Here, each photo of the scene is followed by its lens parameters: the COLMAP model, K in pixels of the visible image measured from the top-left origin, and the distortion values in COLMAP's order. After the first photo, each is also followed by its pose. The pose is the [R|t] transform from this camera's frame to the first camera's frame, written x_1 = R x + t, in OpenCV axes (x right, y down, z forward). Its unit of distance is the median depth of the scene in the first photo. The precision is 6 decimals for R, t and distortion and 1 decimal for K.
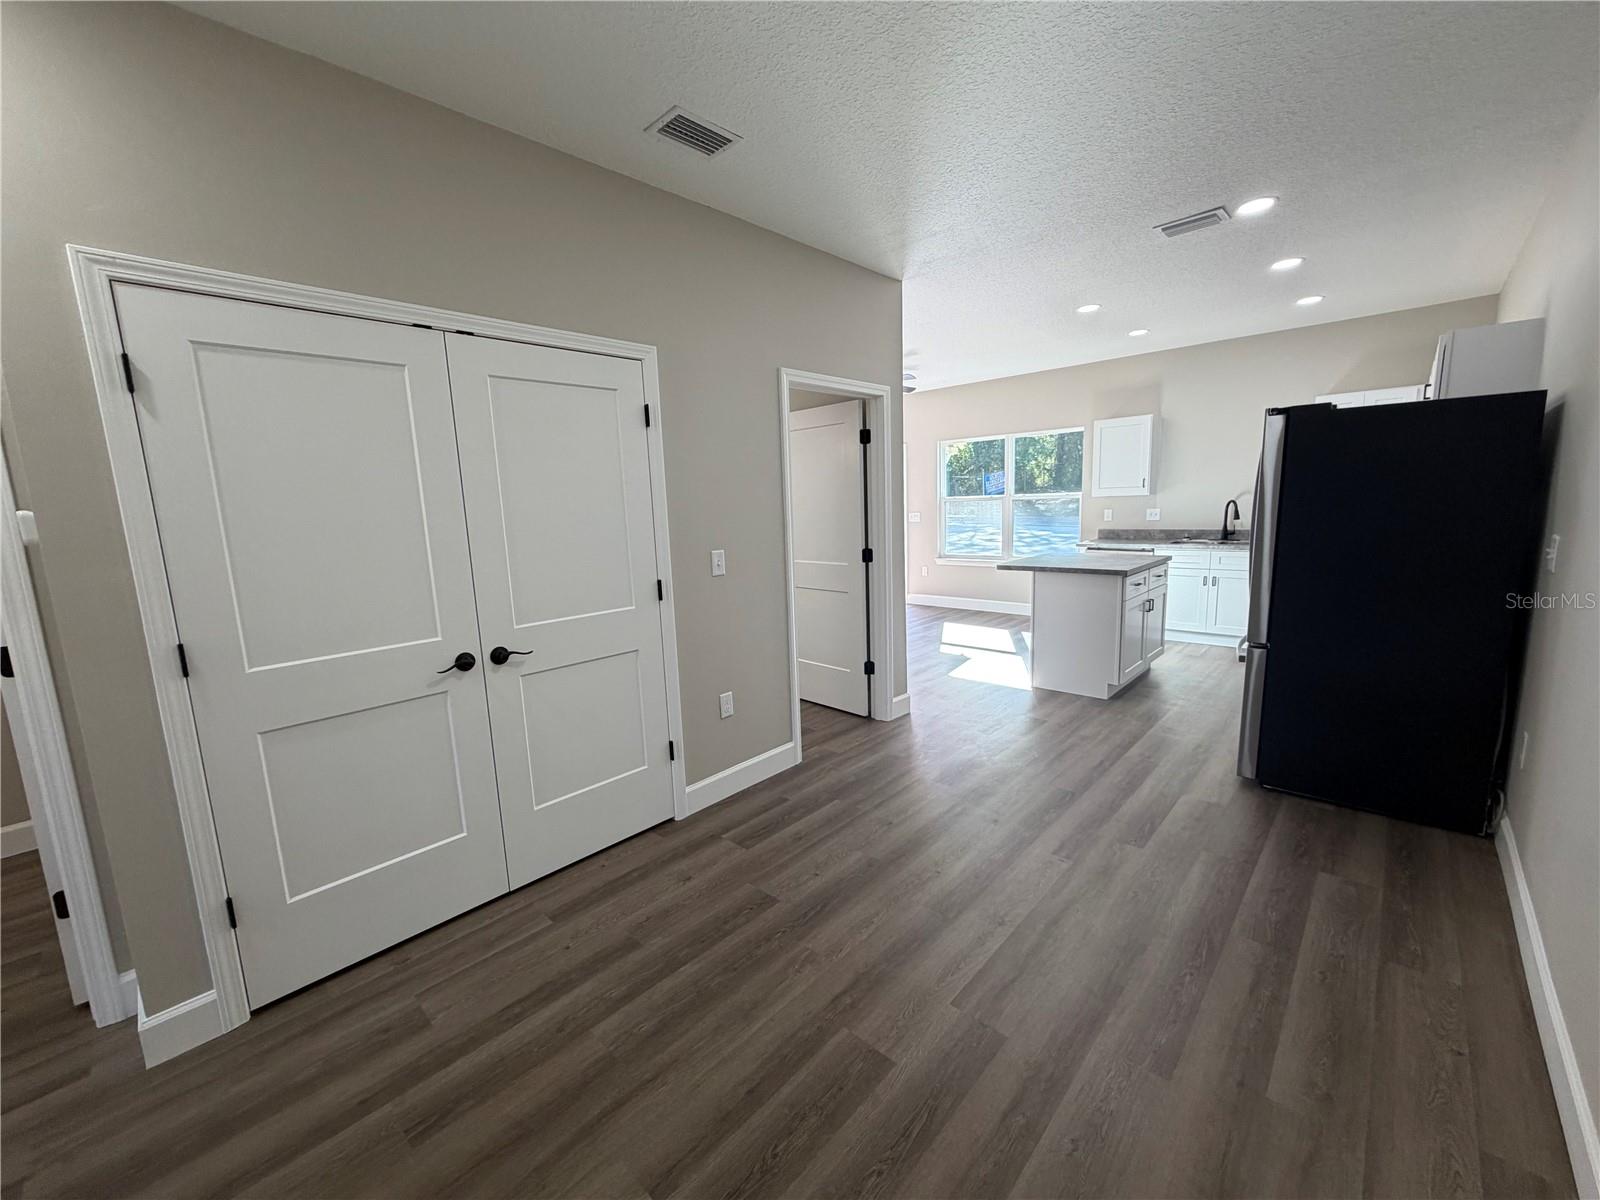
lens RADIAL K [[636.6, 0, 794.4], [0, 636.6, 599.3], [0, 0, 1]] dist [0.000712, 0.000352]
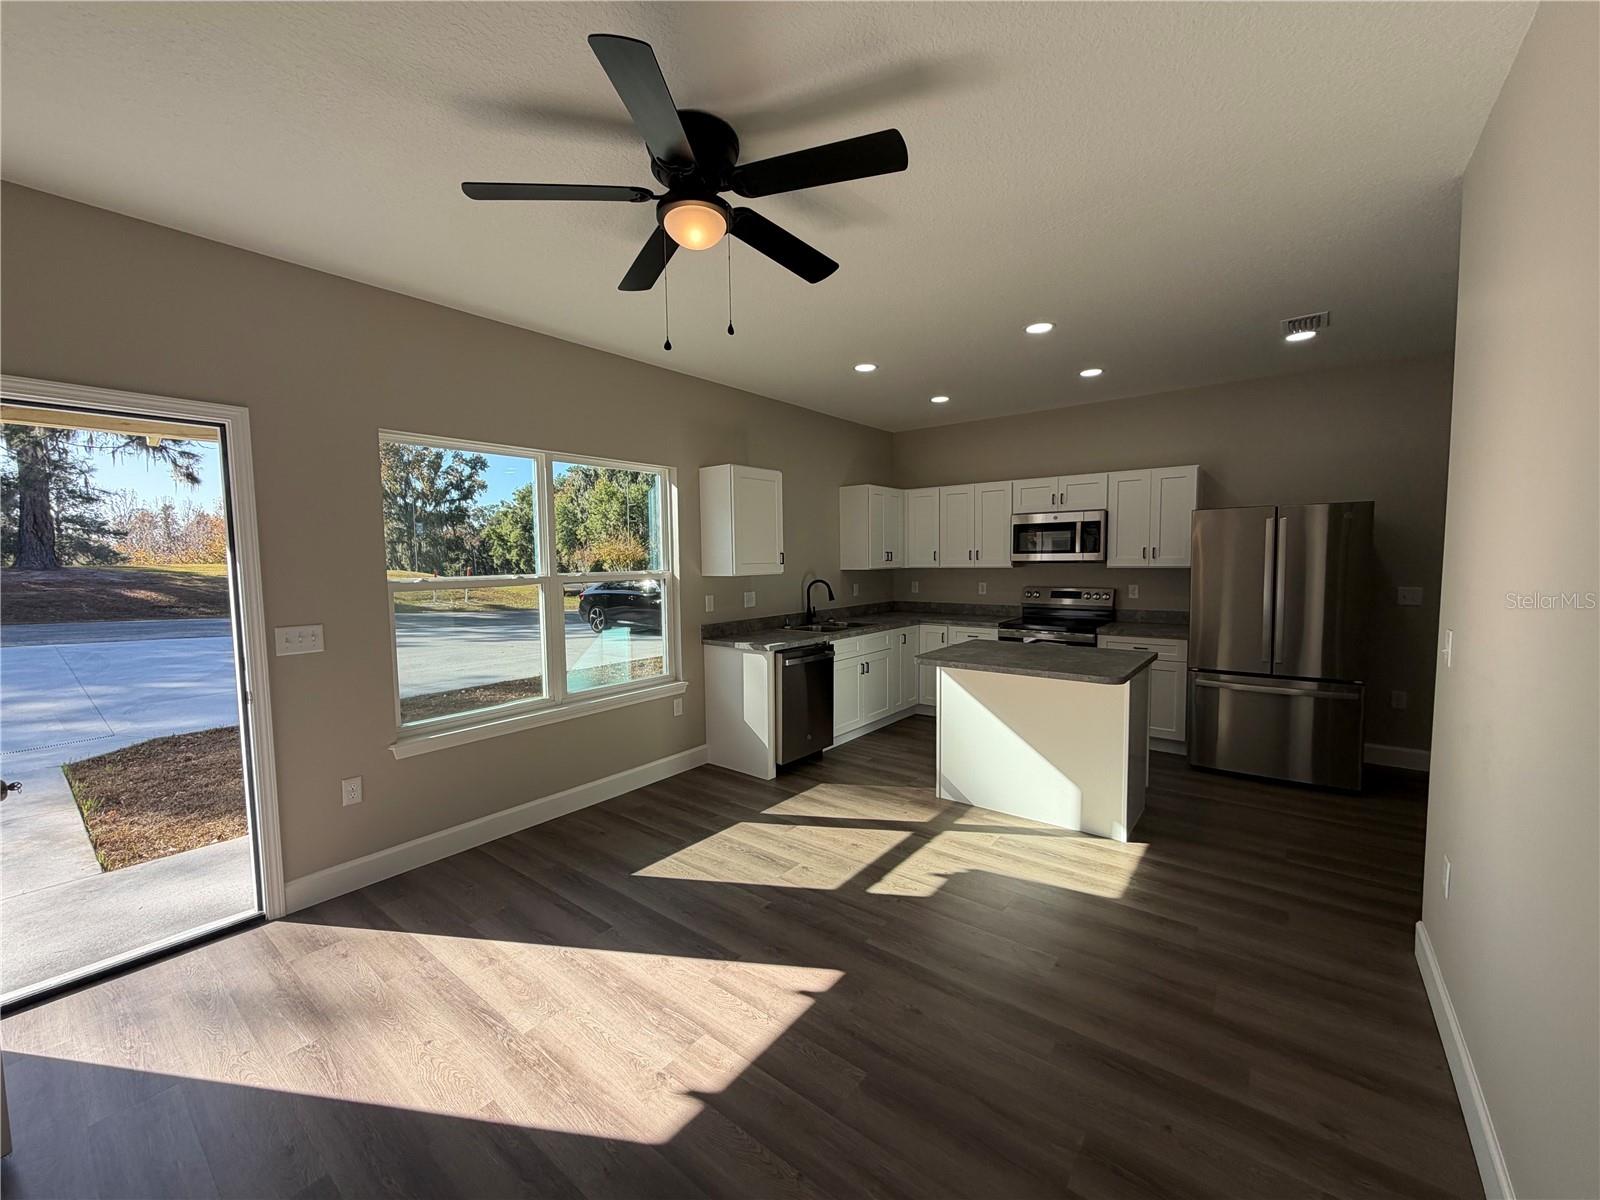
lens RADIAL K [[636.6, 0, 794.4], [0, 636.6, 599.3], [0, 0, 1]] dist [0.000712, 0.000352]
pose [[-0.087216, -0.031103, 0.995704, -0.208288], [0.169278, 0.984514, 0.045581, -0.164447], [-0.981702, 0.172526, -0.080601, 1.043969]]
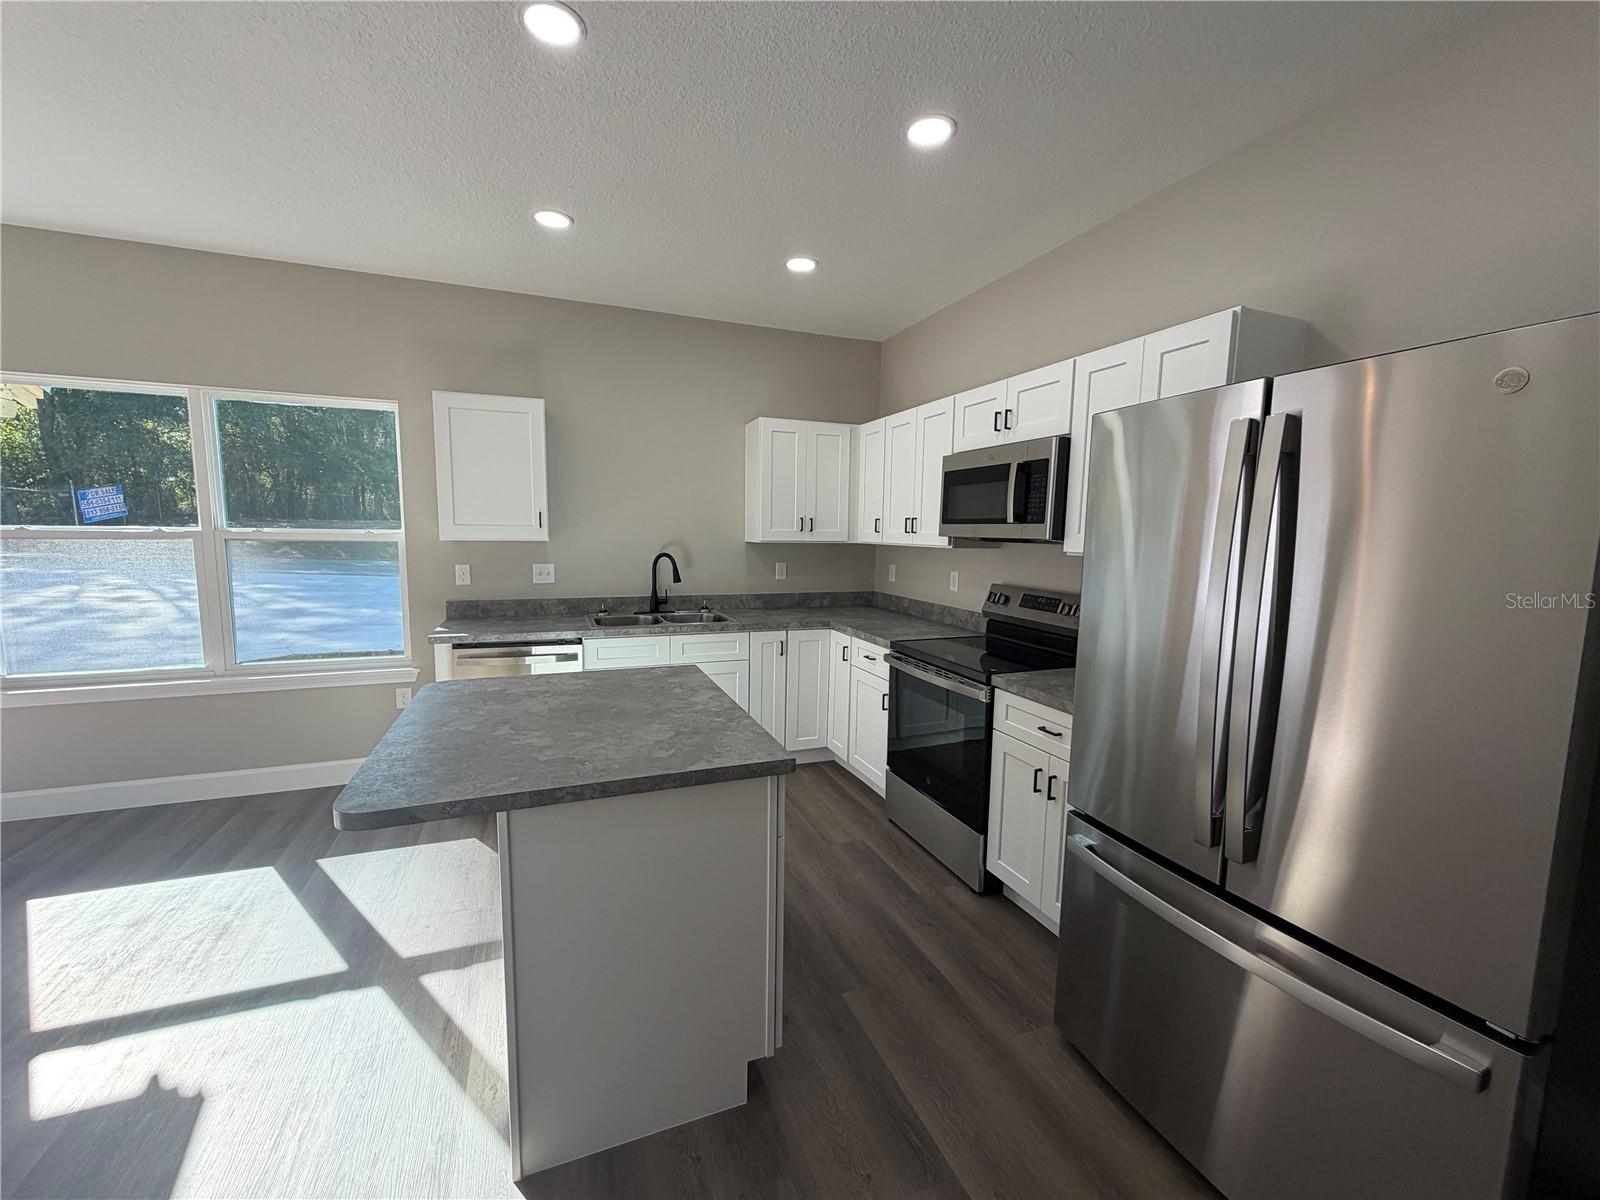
lens RADIAL K [[636.6, 0, 794.4], [0, 636.6, 599.3], [0, 0, 1]] dist [0.000712, 0.000352]
pose [[0.430249, -0.060041, 0.900711, 0.136663], [0.108255, 0.994017, 0.014550, -0.096146], [-0.896196, 0.091247, 0.434175, 0.558292]]
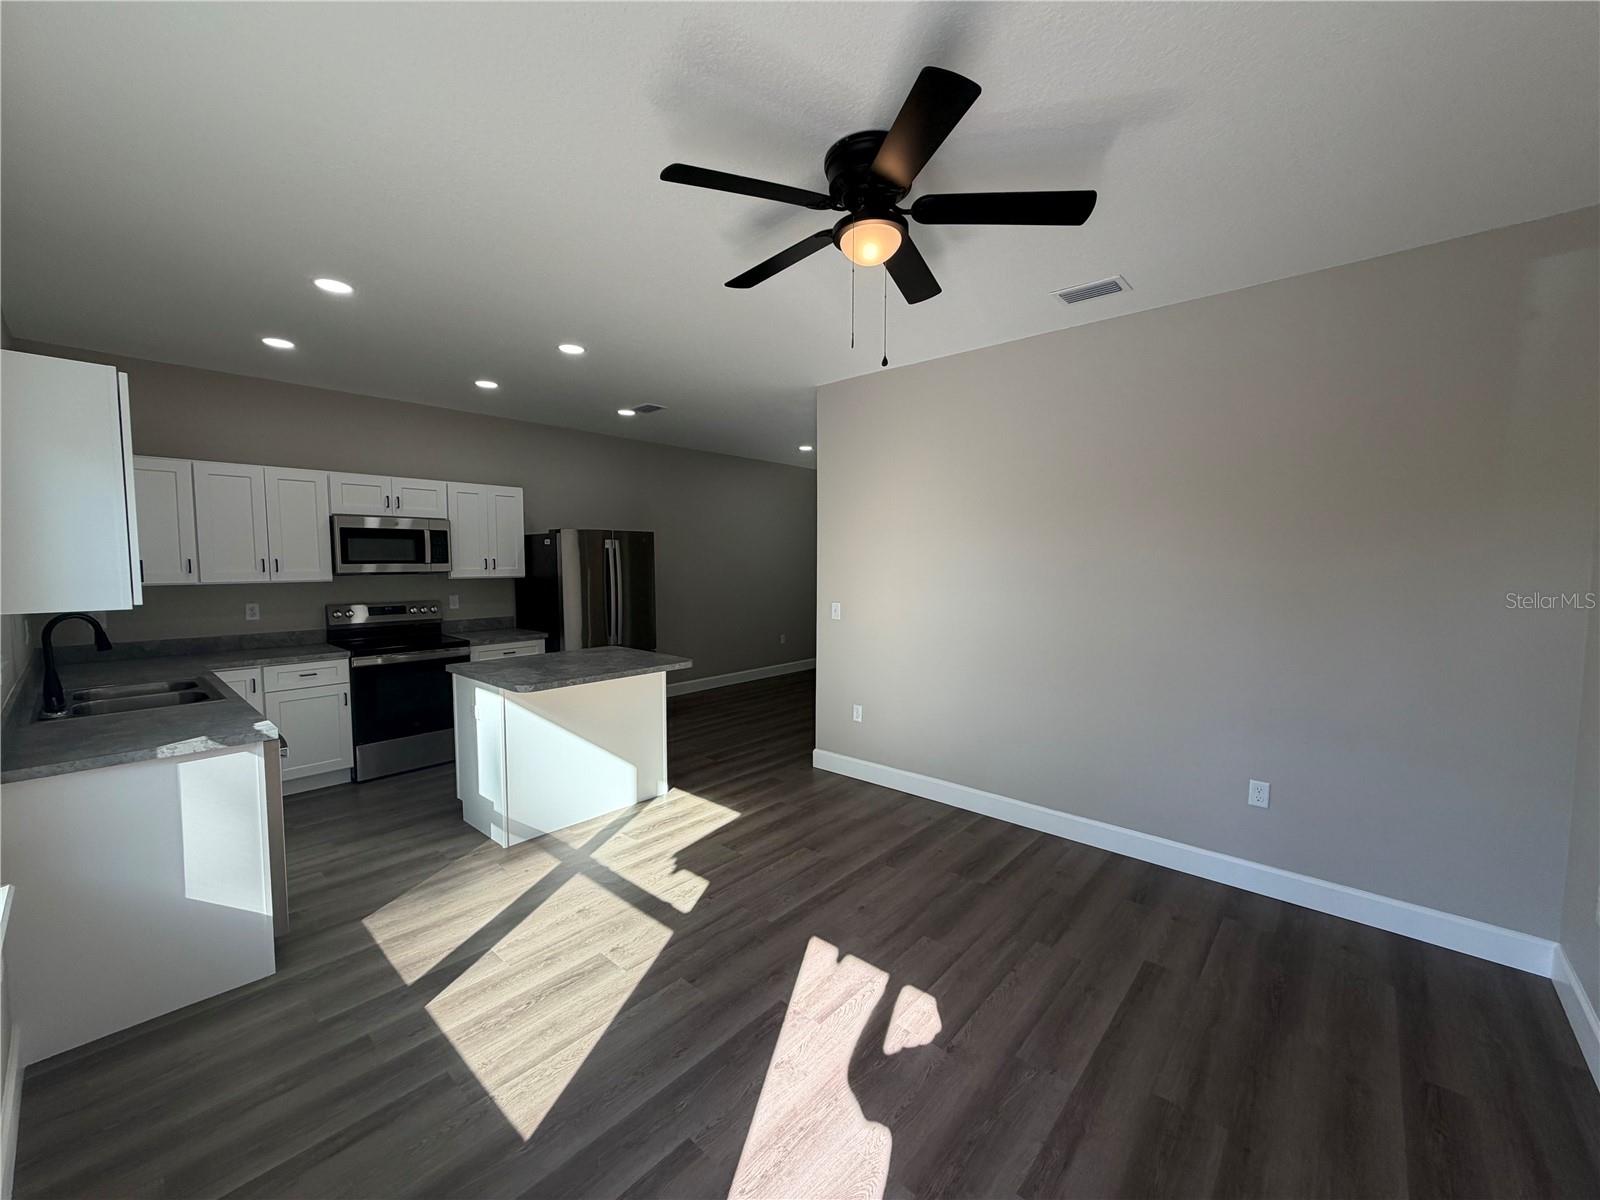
lens RADIAL K [[636.6, 0, 794.4], [0, 636.6, 599.3], [0, 0, 1]] dist [0.000712, 0.000352]
pose [[-0.998993, 0.036027, -0.026752, 0.161826], [0.029391, 0.975817, 0.216605, -0.234770], [0.033909, 0.215601, -0.975893, 1.377810]]
